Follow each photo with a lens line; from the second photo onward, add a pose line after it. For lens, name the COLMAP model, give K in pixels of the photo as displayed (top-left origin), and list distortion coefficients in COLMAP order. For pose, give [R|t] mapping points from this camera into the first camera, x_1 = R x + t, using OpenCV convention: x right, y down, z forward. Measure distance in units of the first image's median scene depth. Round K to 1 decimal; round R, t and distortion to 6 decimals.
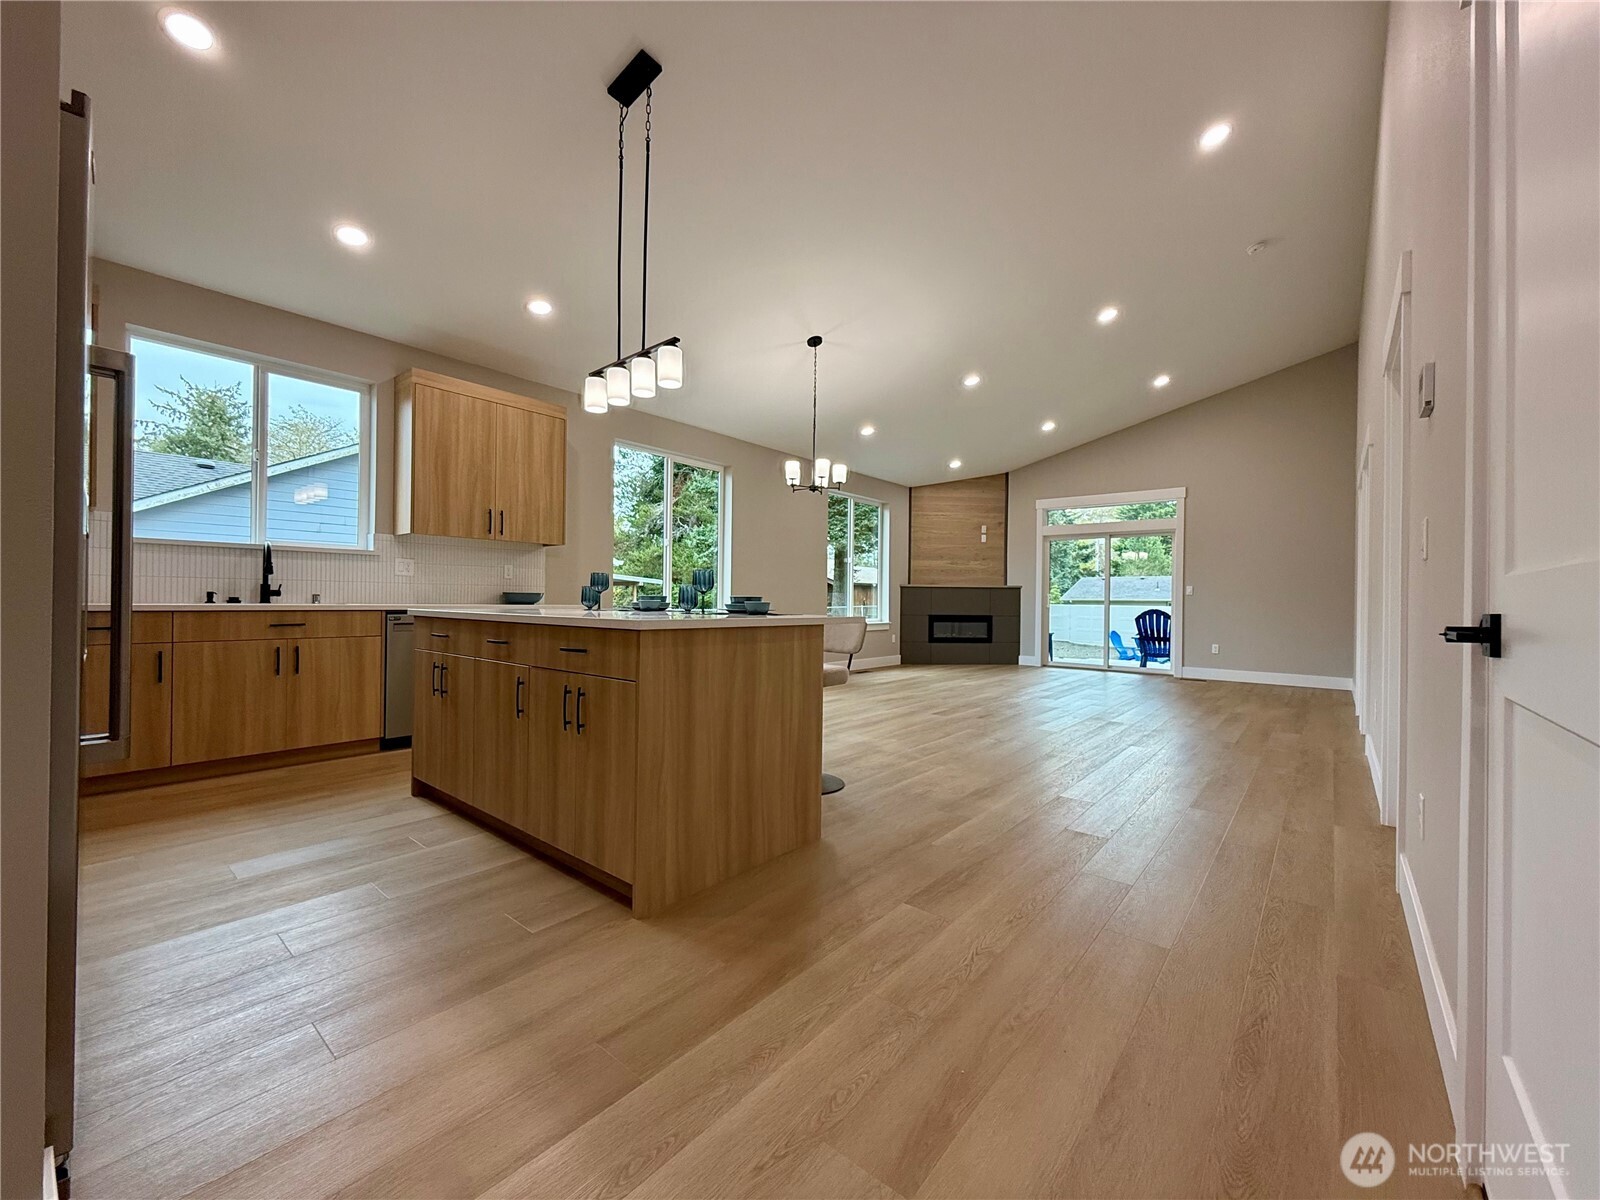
lens RADIAL K [[636.0, 0, 803.7], [0, 636.0, 599.8], [0, 0, 1]] dist [-0.001742, -0.000308]
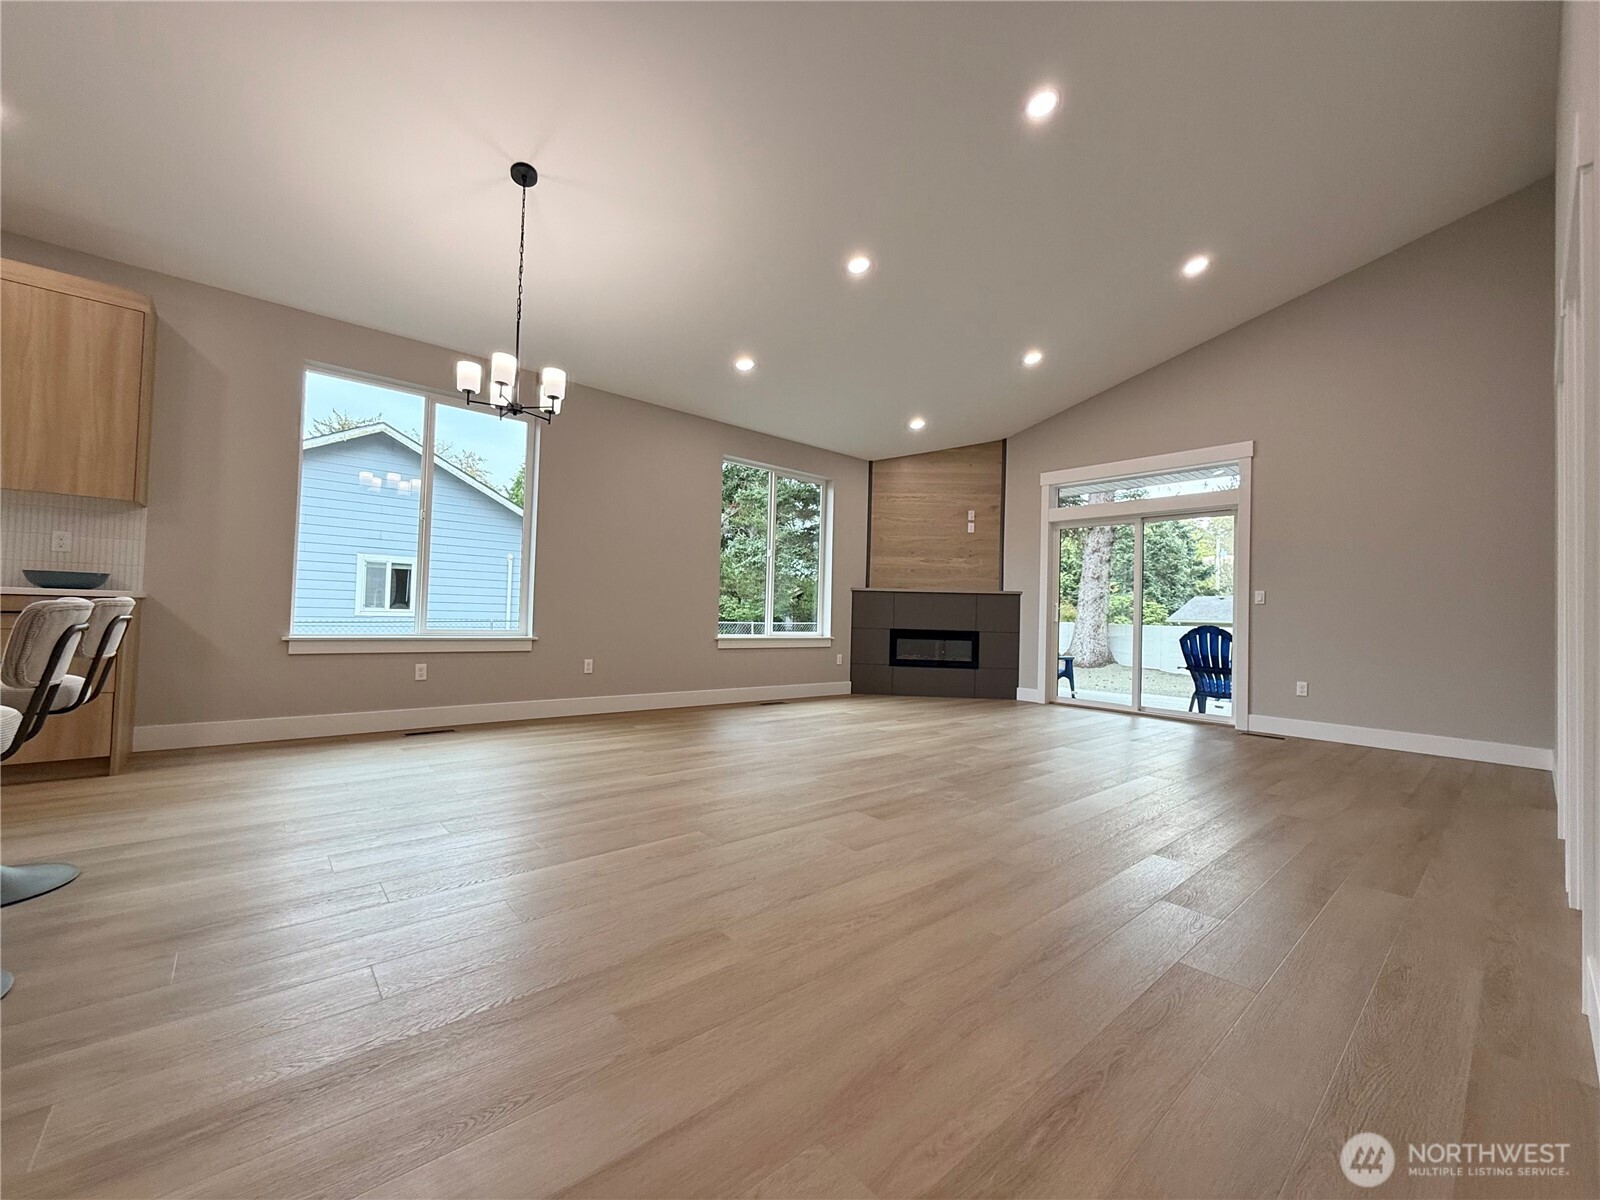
lens RADIAL K [[636.0, 0, 803.7], [0, 636.0, 599.8], [0, 0, 1]] dist [-0.001742, -0.000308]
pose [[0.987411, 0.012426, -0.157688, 0.231120], [-0.016814, 0.999507, -0.026520, 0.012143], [0.157281, 0.028838, 0.987133, 0.262832]]
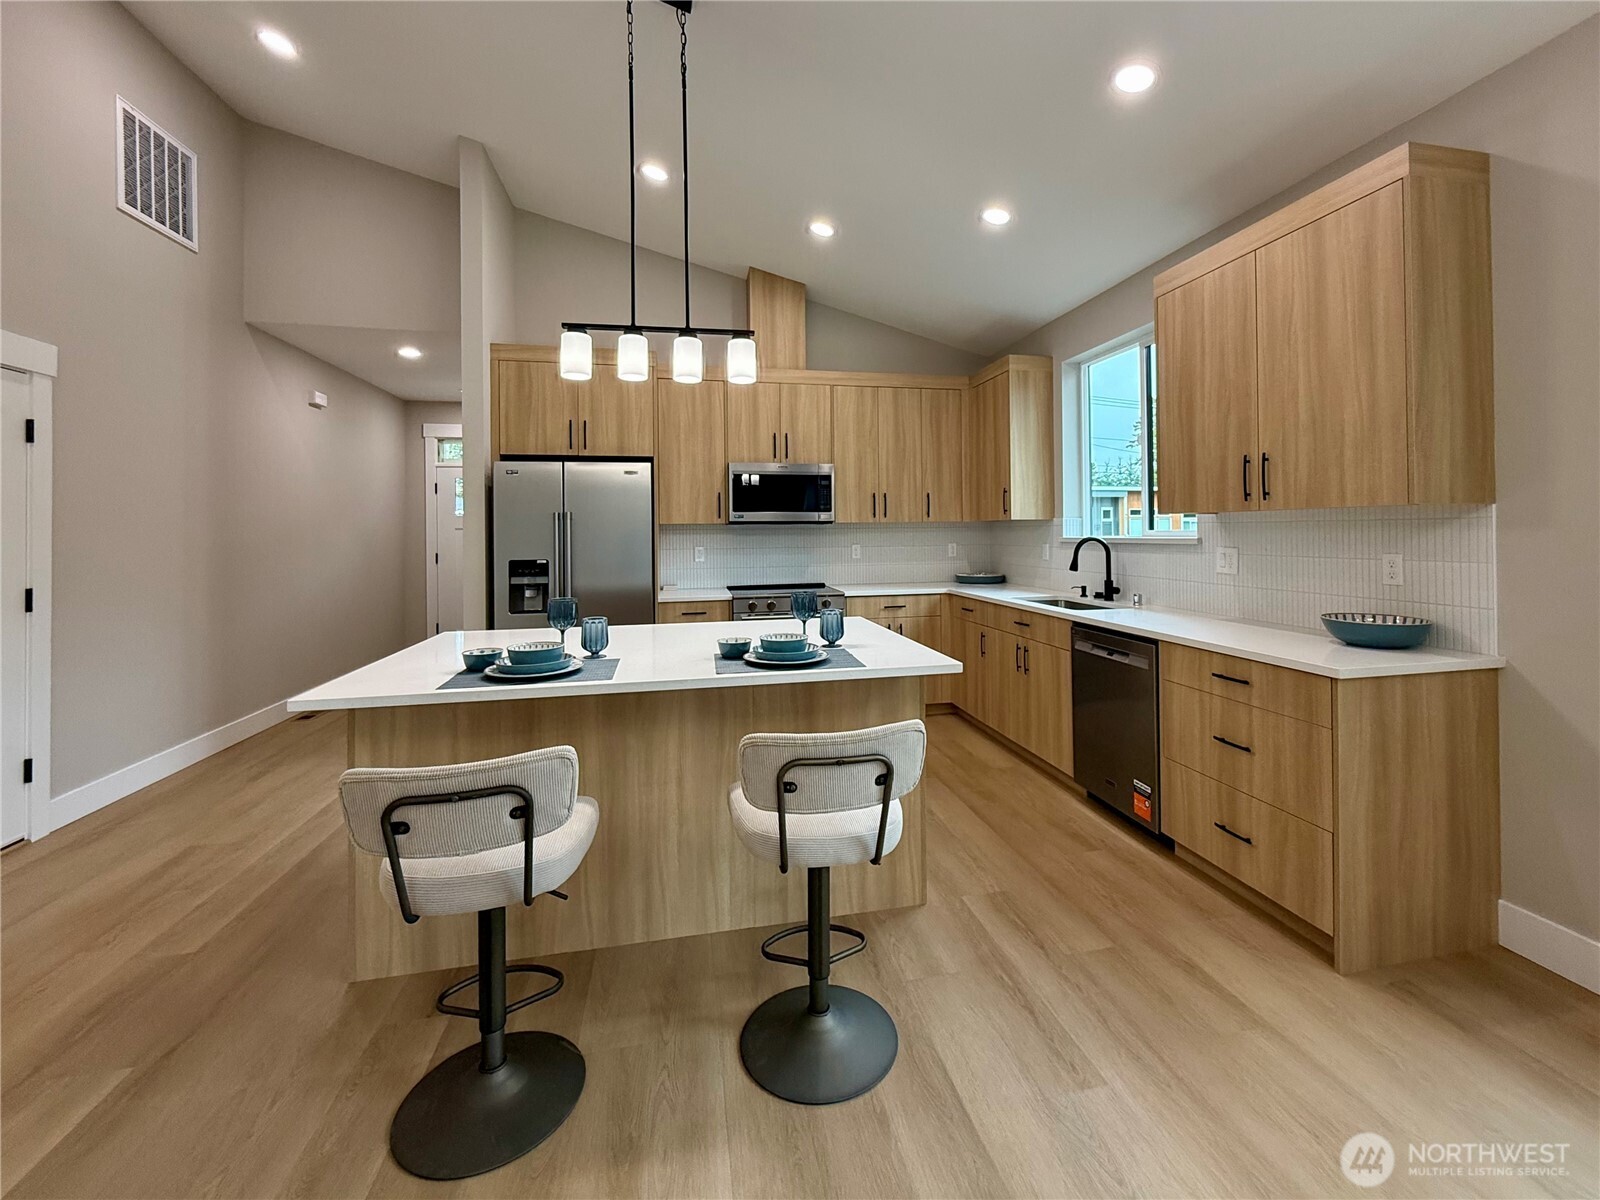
lens RADIAL K [[672.7, 0, 824.2], [0, 672.7, 528.9], [0, 0, 1]] dist [0.000296, -0.000032]
pose [[-0.612982, -0.011202, -0.790017, 0.087890], [0.001393, 0.999883, -0.015259, -0.037251], [0.790096, -0.010454, -0.612894, 0.548326]]
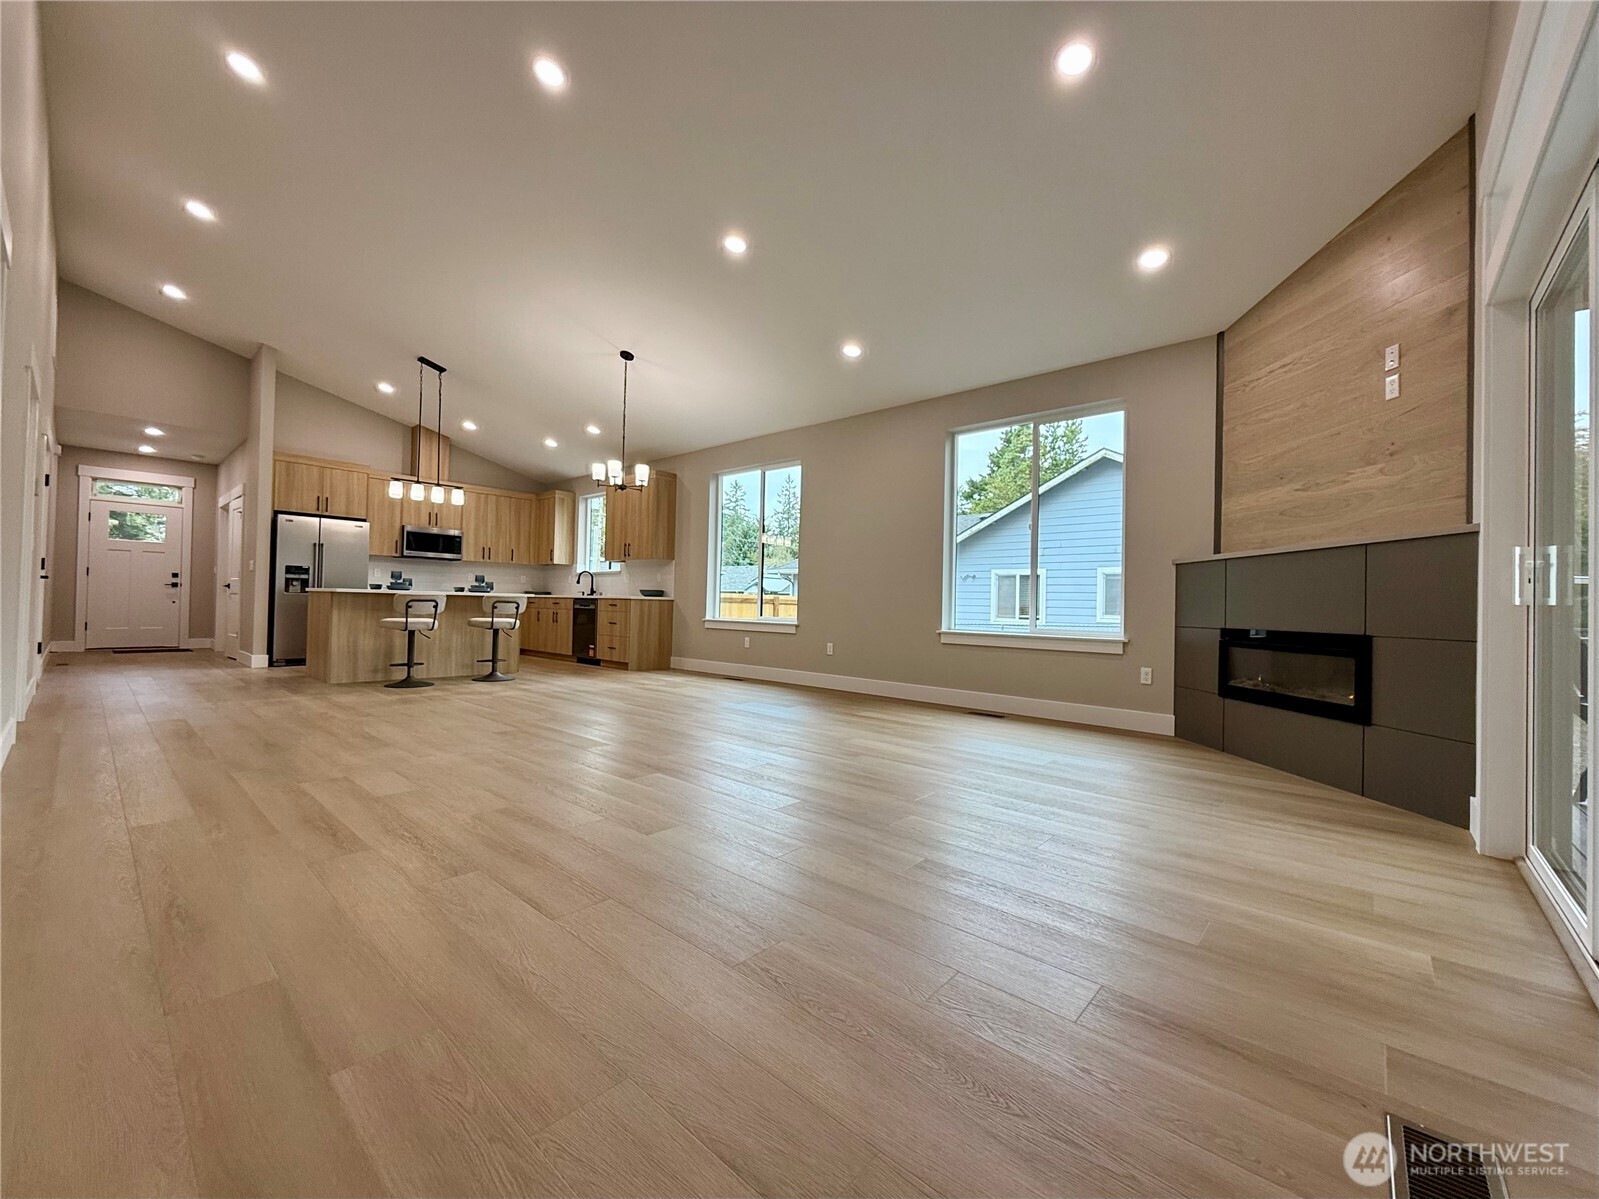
lens RADIAL K [[642.9, 0, 806.9], [0, 642.9, 599.9], [0, 0, 1]] dist [-0.002295, -0.000277]
pose [[-0.028964, -0.022632, -0.999324, 0.666960], [-0.023727, 0.999478, -0.021948, 0.022835], [0.999299, 0.023076, -0.029486, 0.807445]]
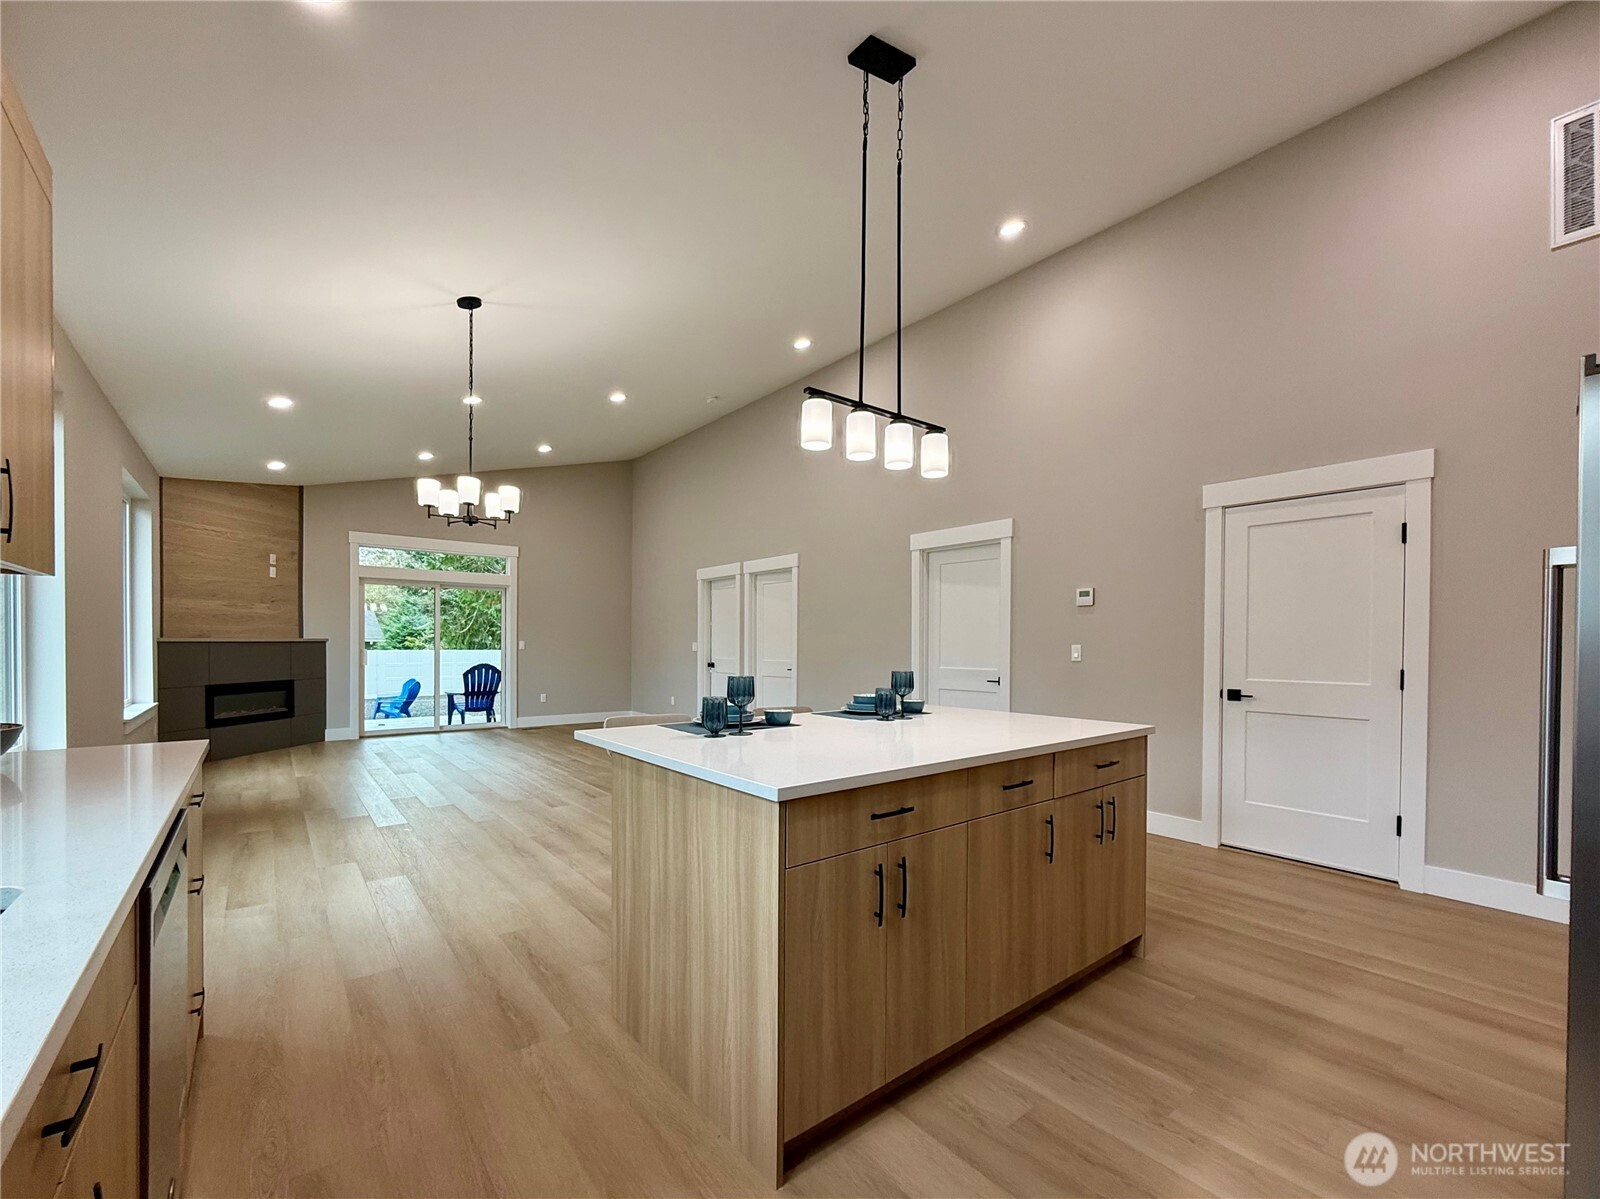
lens RADIAL K [[674.4, 0, 796.1], [0, 674.4, 647.0], [0, 0, 1]] dist [0.001158, 0.000122]
pose [[0.208057, -0.018093, 0.977949, -0.372053], [-0.003594, 0.999808, 0.019263, -0.032629], [-0.978110, -0.007523, 0.207952, 0.299280]]
